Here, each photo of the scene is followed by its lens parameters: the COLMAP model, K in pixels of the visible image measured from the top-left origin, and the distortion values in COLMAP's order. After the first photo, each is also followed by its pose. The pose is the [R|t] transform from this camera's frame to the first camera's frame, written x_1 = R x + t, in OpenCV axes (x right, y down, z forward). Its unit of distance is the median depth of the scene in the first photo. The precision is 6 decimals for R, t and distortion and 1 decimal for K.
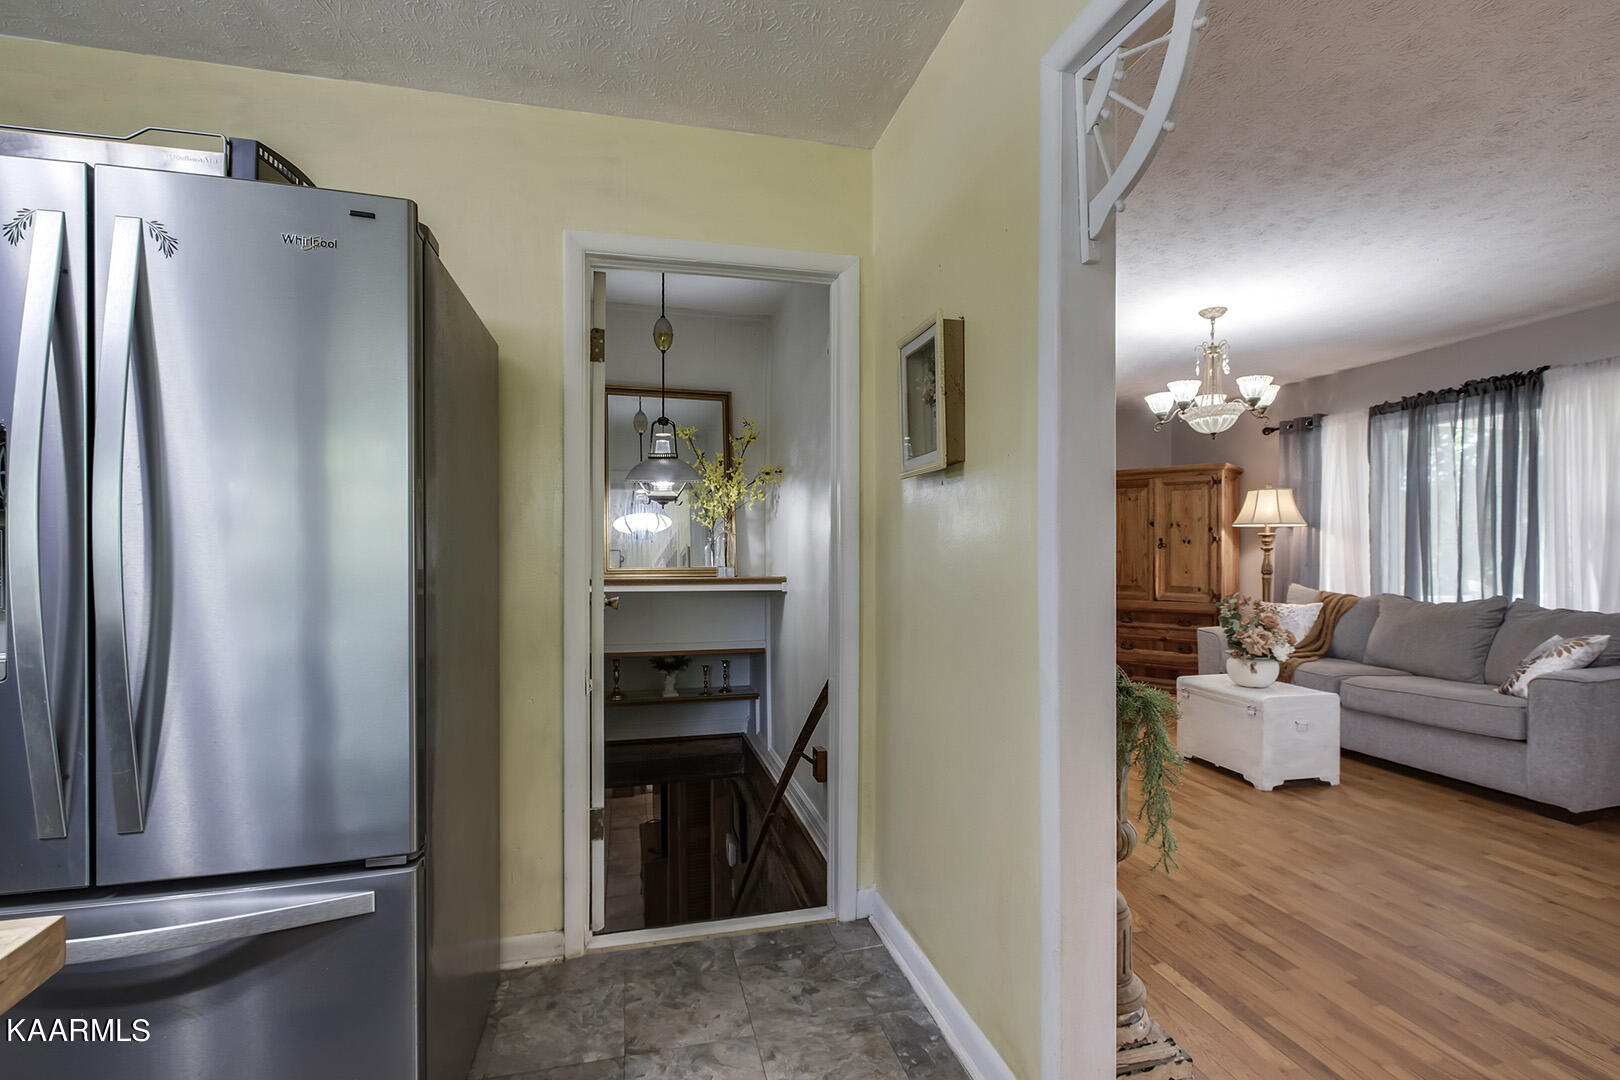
lens RADIAL K [[749.6, 0, 811.4], [0, 749.6, 546.9], [0, 0, 1]] dist [-0.002146, 0.000974]
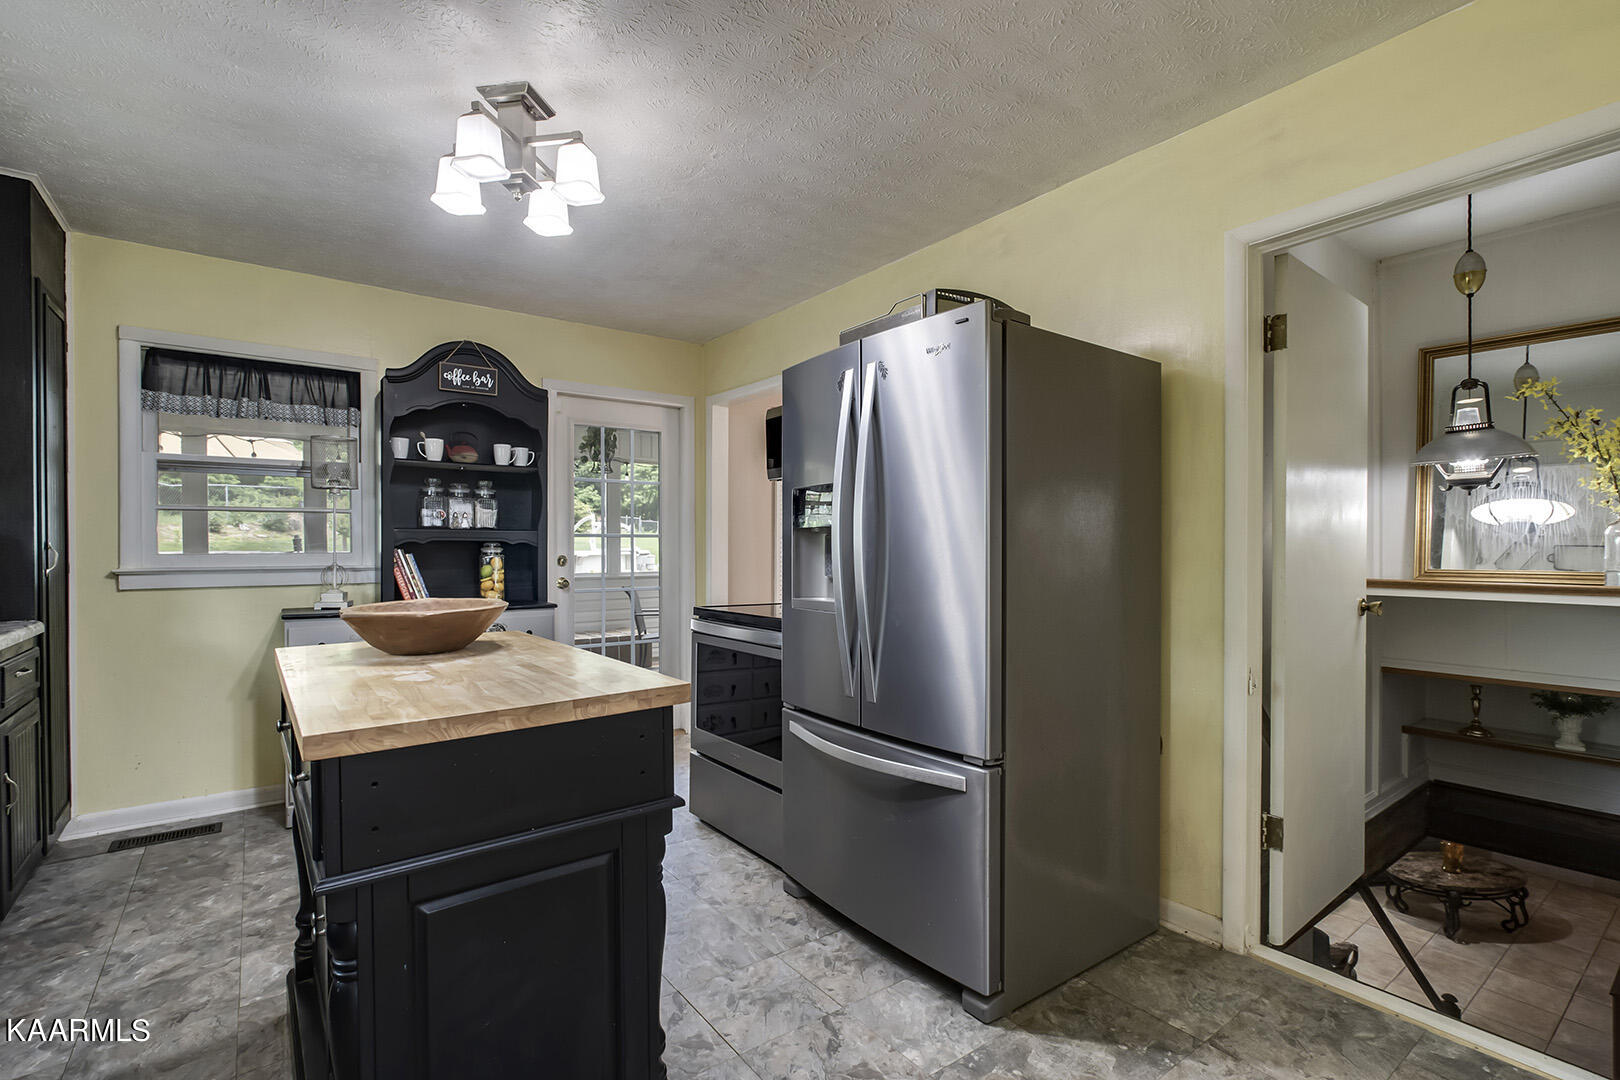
lens RADIAL K [[749.6, 0, 813.3], [0, 749.6, 541.6], [0, 0, 1]] dist [-0.002146, 0.000974]
pose [[0.392228, -0.004616, -0.919856, 0.396029], [0.001857, 0.999989, -0.004226, 0.000516], [0.919866, -0.000051, 0.392233, 0.088928]]
